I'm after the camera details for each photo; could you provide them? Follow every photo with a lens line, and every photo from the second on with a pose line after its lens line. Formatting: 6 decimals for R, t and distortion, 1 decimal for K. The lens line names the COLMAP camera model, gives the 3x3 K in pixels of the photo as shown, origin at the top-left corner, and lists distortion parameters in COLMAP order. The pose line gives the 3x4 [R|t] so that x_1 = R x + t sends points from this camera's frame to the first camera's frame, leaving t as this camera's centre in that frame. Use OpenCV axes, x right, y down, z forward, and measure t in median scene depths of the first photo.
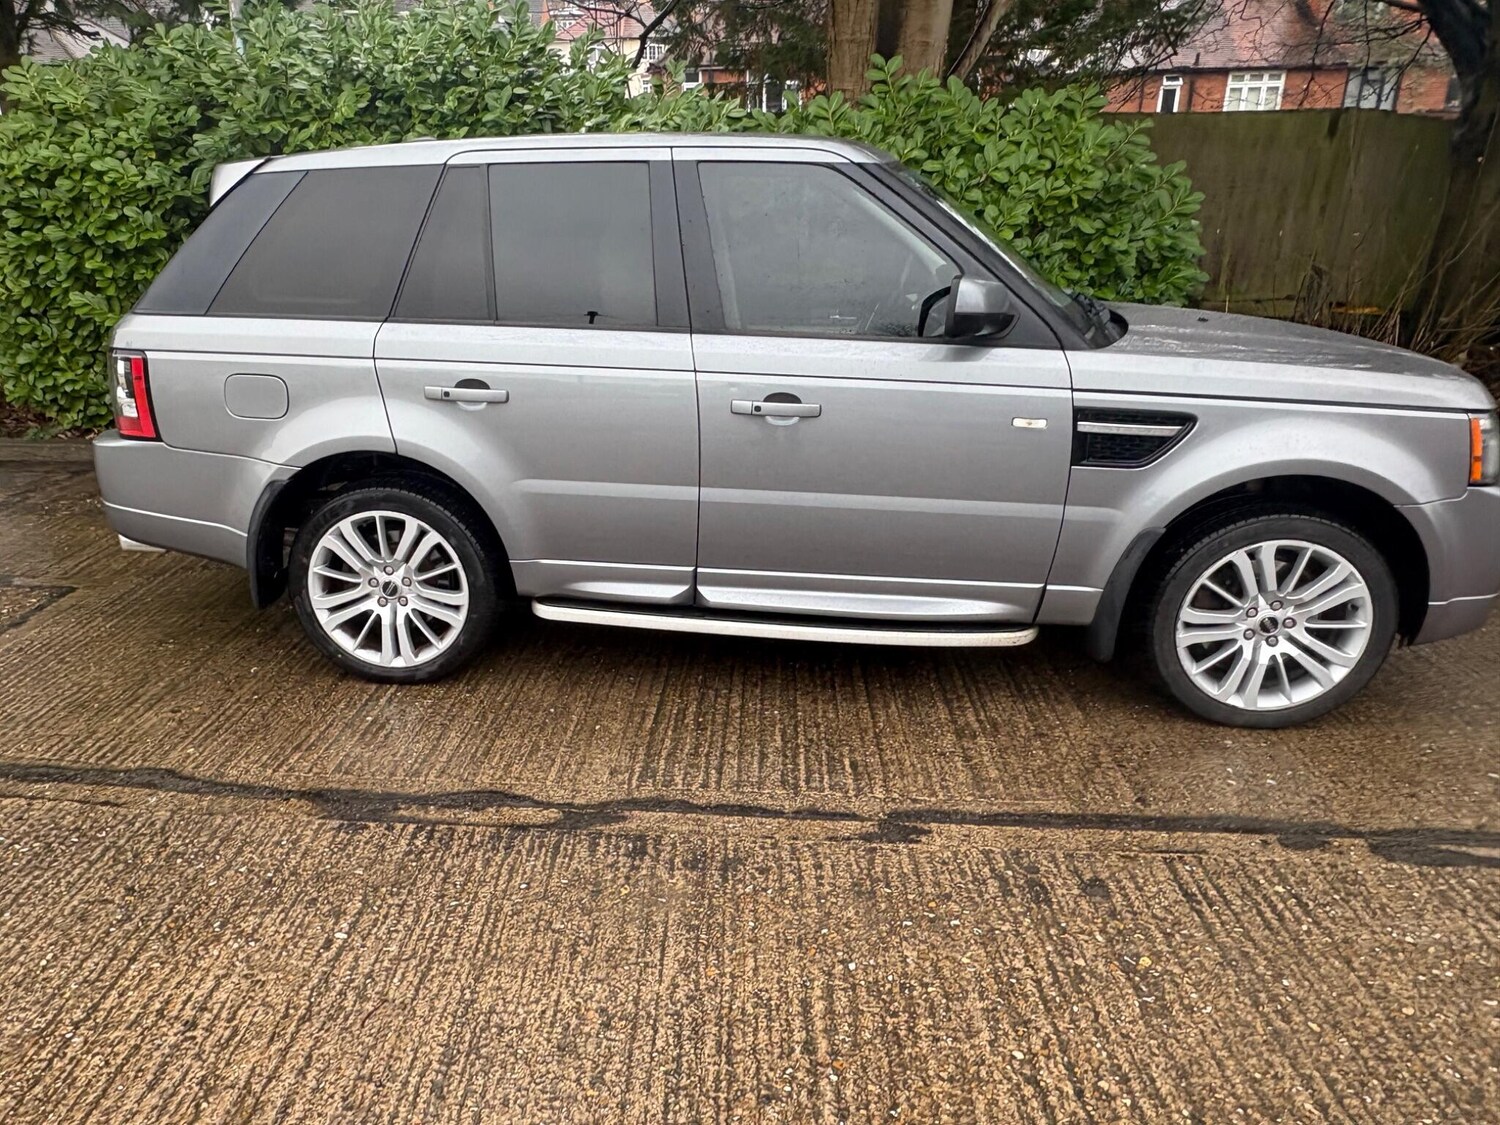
lens RADIAL K [[1095.9, 0, 617.1], [0, 1095.9, 560.4], [0, 0, 1]] dist [-0.002778, 0.004143]
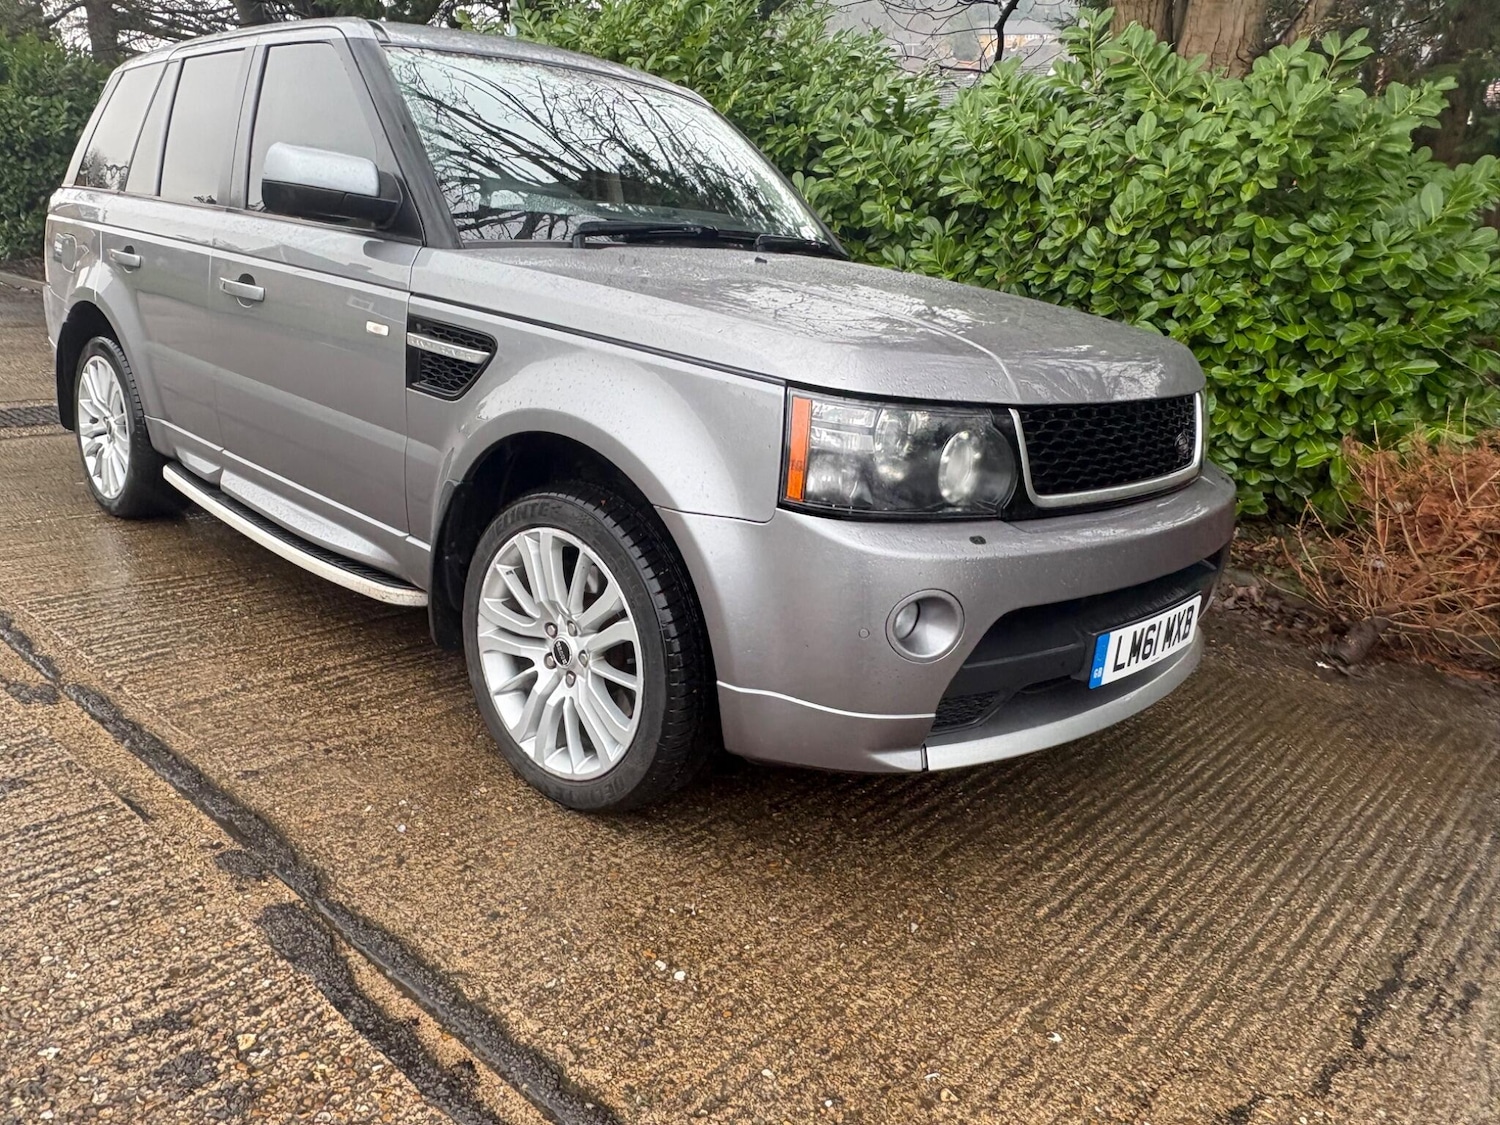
lens RADIAL K [[1095.9, 0, 617.1], [0, 1095.9, 560.4], [0, 0, 1]] dist [-0.002778, 0.004143]
pose [[0.769983, 0.246577, -0.588495, 1.061032], [-0.278021, 0.959807, 0.038394, -0.037442], [0.574309, 0.134051, 0.807589, 0.449073]]
